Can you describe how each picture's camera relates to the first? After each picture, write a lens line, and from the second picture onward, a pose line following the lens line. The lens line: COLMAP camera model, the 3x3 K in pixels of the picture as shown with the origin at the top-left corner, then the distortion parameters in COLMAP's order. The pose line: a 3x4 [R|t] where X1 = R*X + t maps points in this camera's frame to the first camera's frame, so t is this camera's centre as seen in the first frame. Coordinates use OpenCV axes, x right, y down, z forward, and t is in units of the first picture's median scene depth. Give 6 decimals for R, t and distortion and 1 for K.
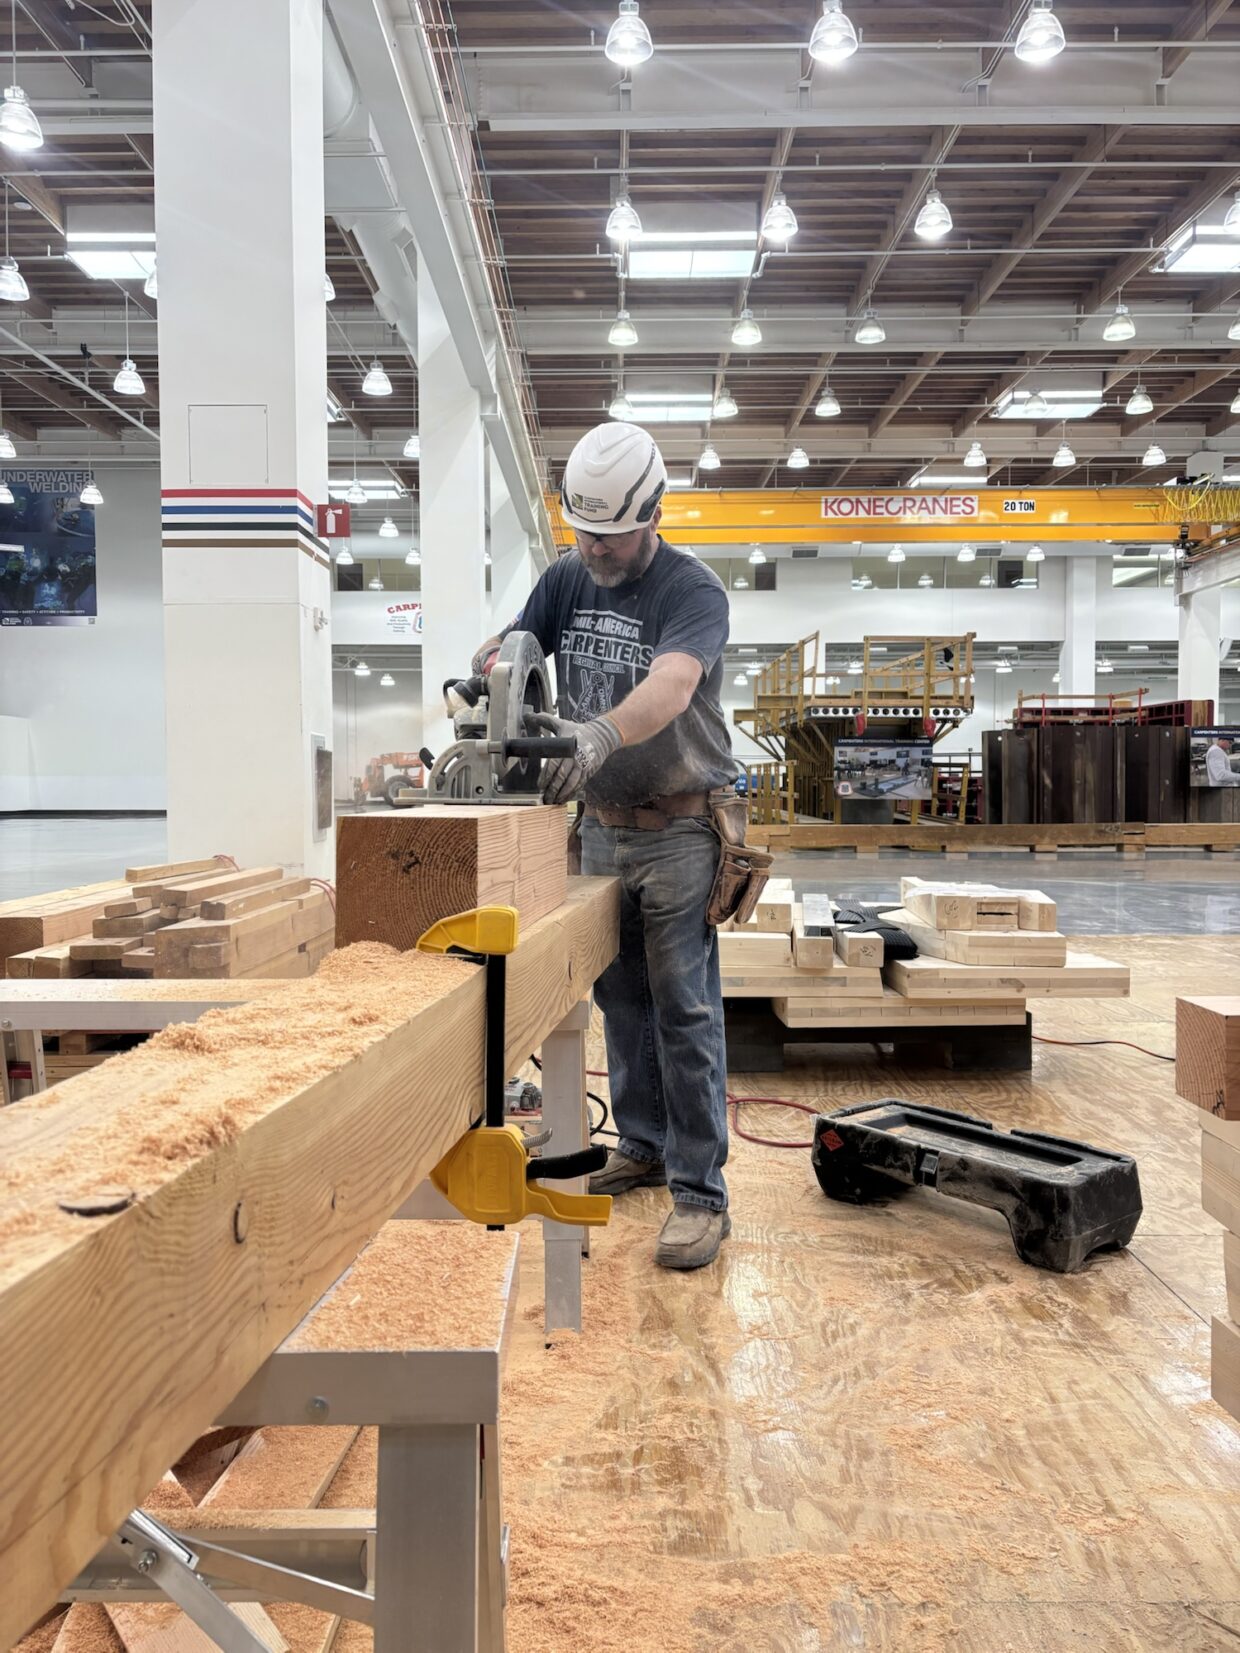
lens RADIAL K [[1252.1, 0, 620.0], [0, 1252.1, 826.5], [0, 0, 1]] dist [0.060035, -0.068222]
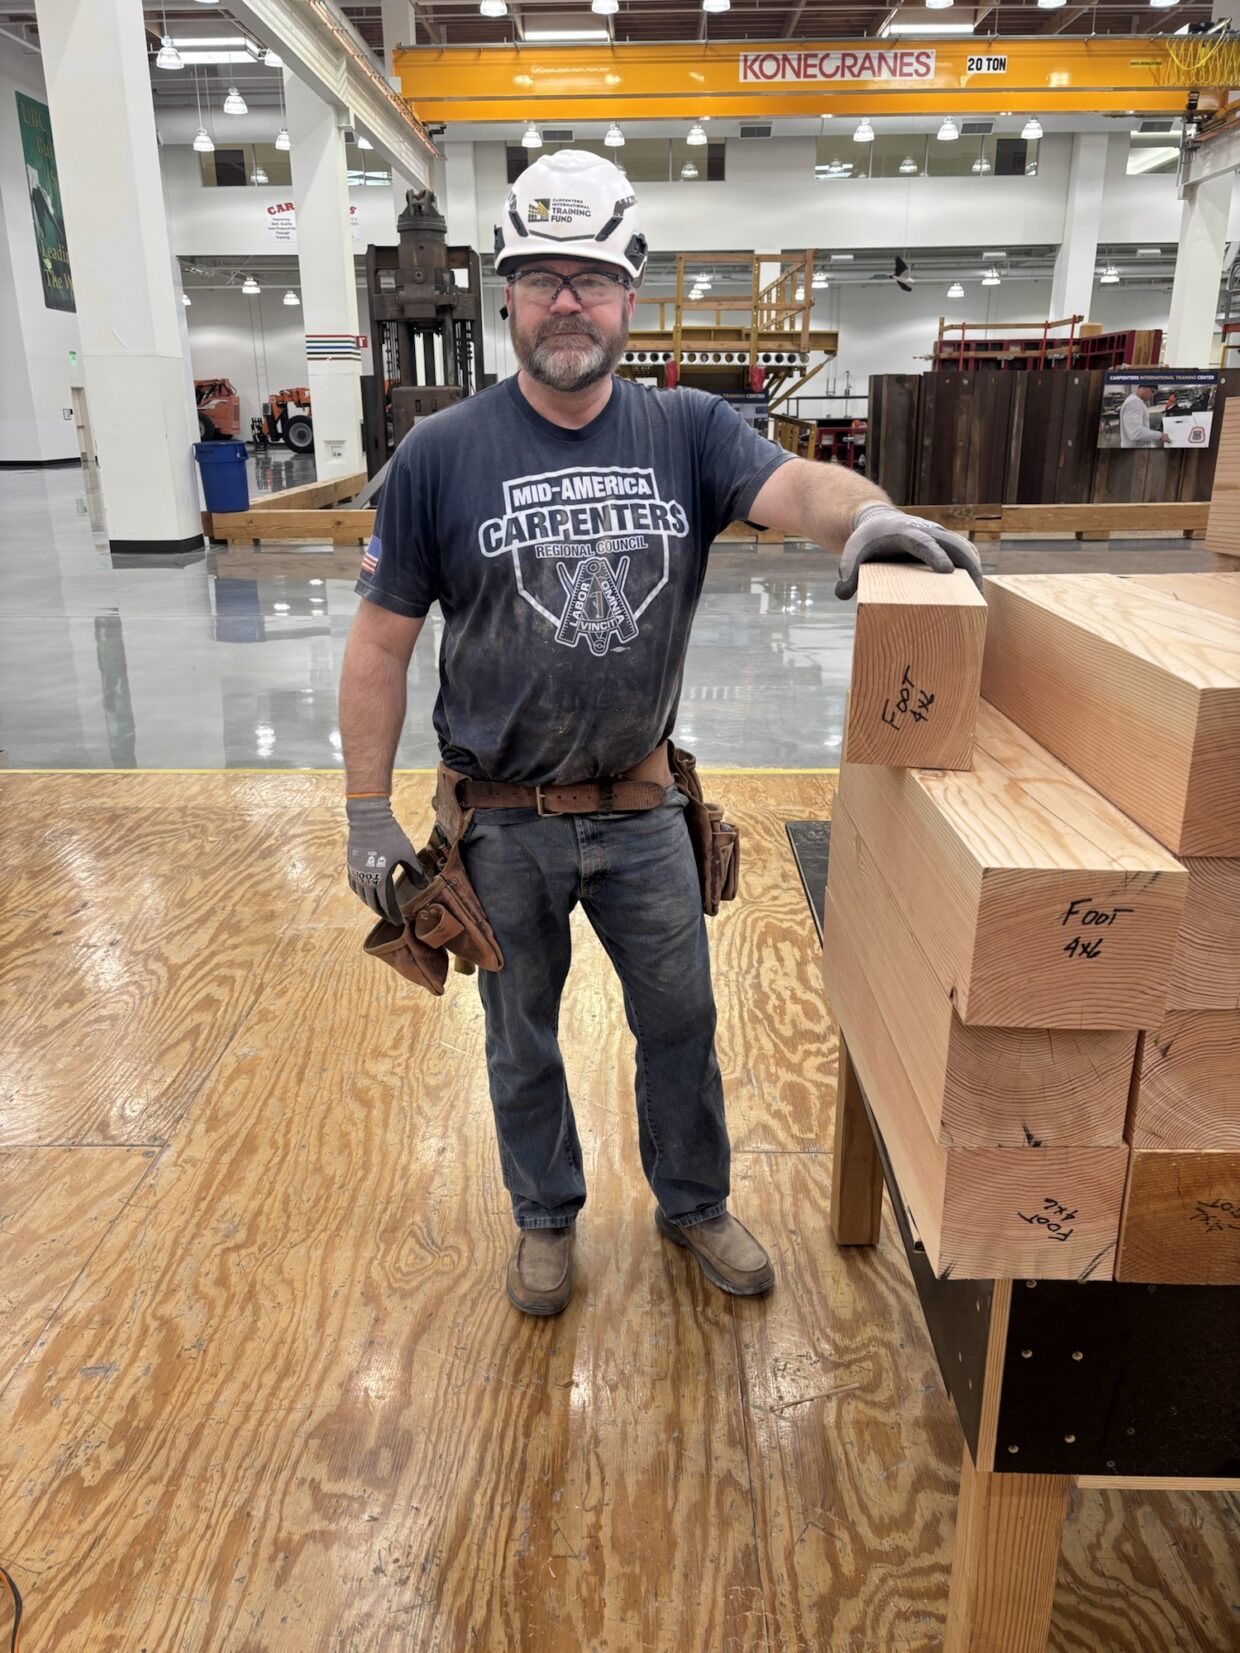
lens RADIAL K [[1252.1, 0, 620.0], [0, 1252.1, 826.5], [0, 0, 1]] dist [0.060035, -0.068222]
pose [[0.999661, 0.003512, -0.025803, 0.102549], [0.003955, 0.958893, 0.283740, -0.019149], [0.025738, -0.283746, 0.958554, 0.084156]]
